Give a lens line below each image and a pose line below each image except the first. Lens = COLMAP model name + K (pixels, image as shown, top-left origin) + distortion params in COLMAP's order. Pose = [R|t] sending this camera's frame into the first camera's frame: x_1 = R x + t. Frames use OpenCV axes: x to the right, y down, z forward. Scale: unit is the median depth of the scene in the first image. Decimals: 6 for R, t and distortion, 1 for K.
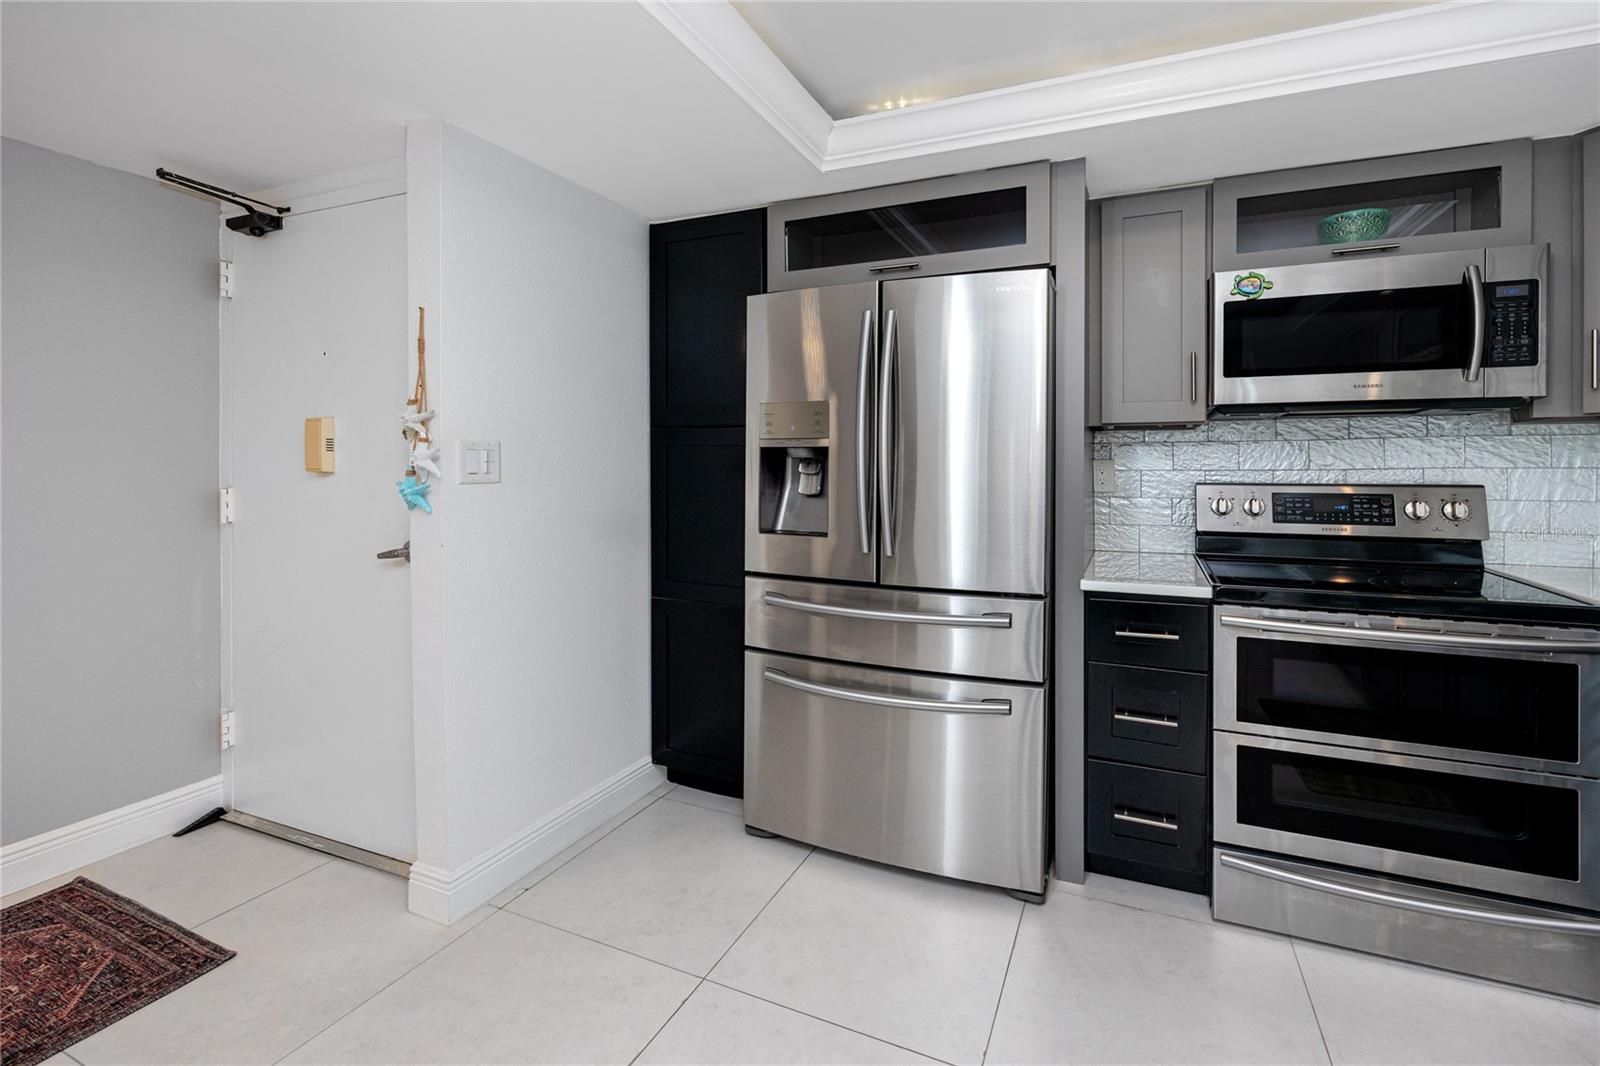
lens RADIAL K [[652.8, 0, 796.4], [0, 652.8, 464.7], [0, 0, 1]] dist [0.004242, -0.000066]
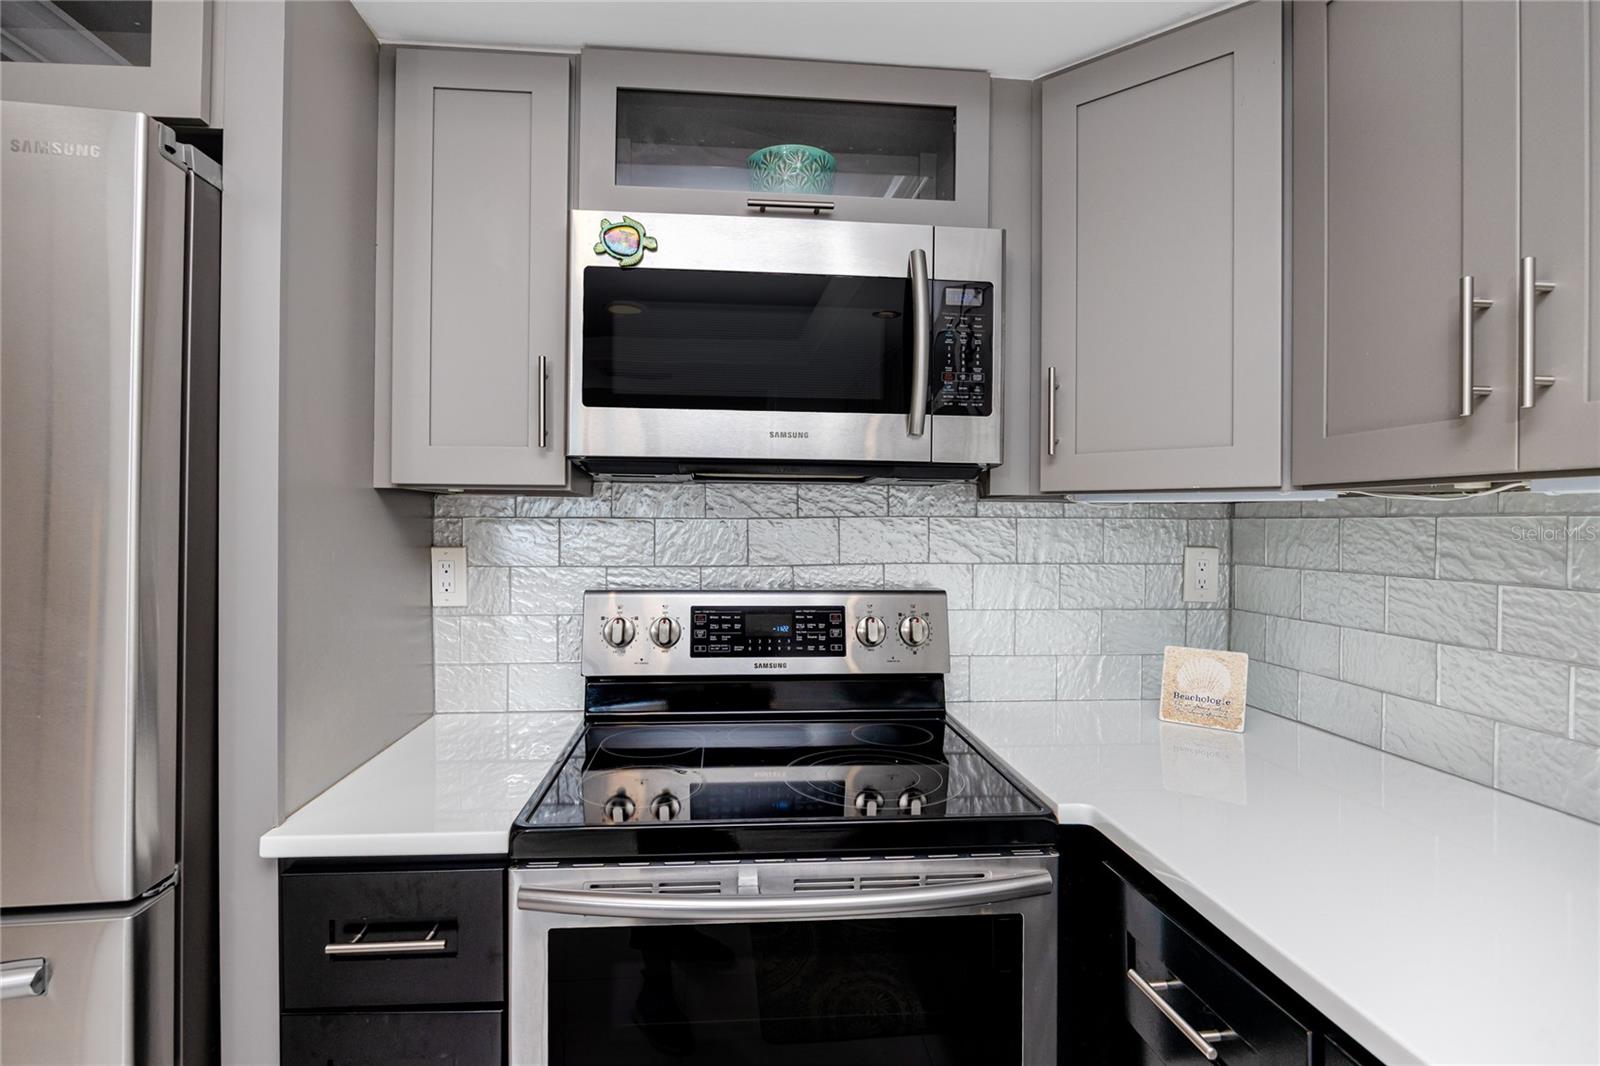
lens RADIAL K [[870.4, 0, 742.7], [0, 870.4, 517.8], [0, 0, 1]] dist [0.010250, 0.000253]
pose [[0.874201, 0.005939, 0.485528, 0.422811], [-0.004601, 0.999982, -0.003947, -0.039256], [-0.485542, 0.001216, 0.874212, 0.311364]]
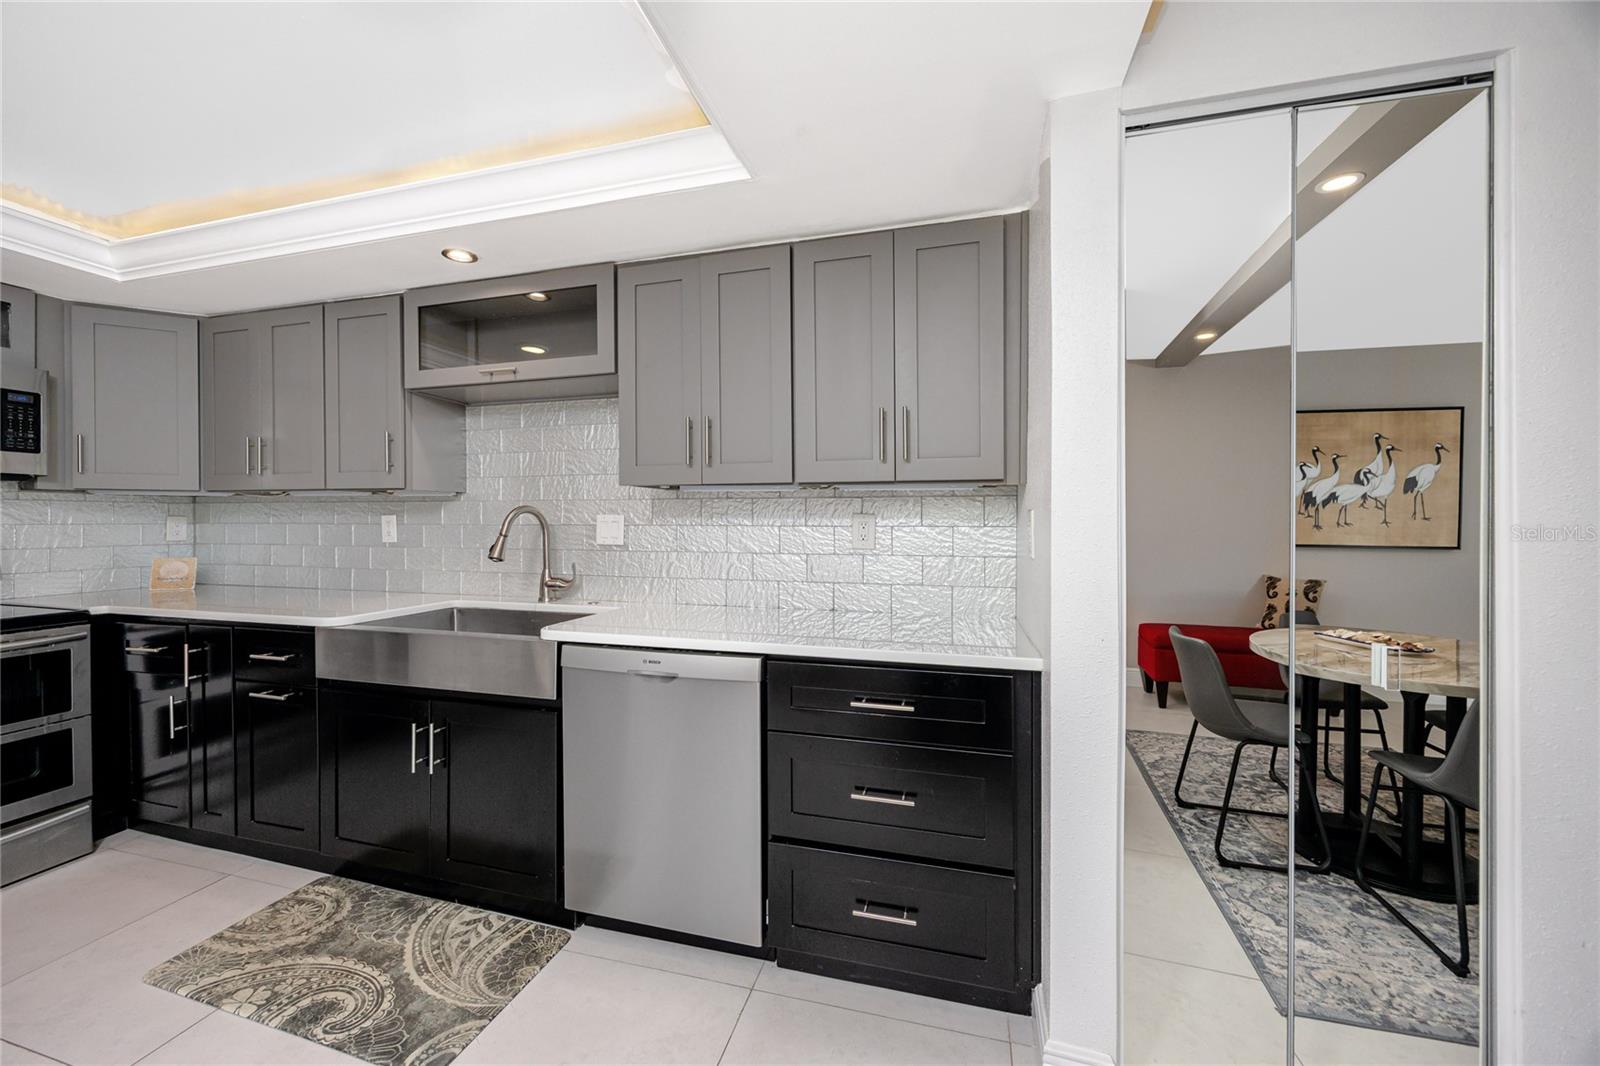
lens RADIAL K [[616.4, 0, 855.1], [0, 616.4, 525.5], [0, 0, 1]] dist [0.002323, -0.000629]
pose [[-0.203303, -0.007240, 0.979089, -0.498681], [0.001597, 0.999969, 0.007726, 0.000268], [-0.979115, 0.003134, -0.203285, -0.420742]]
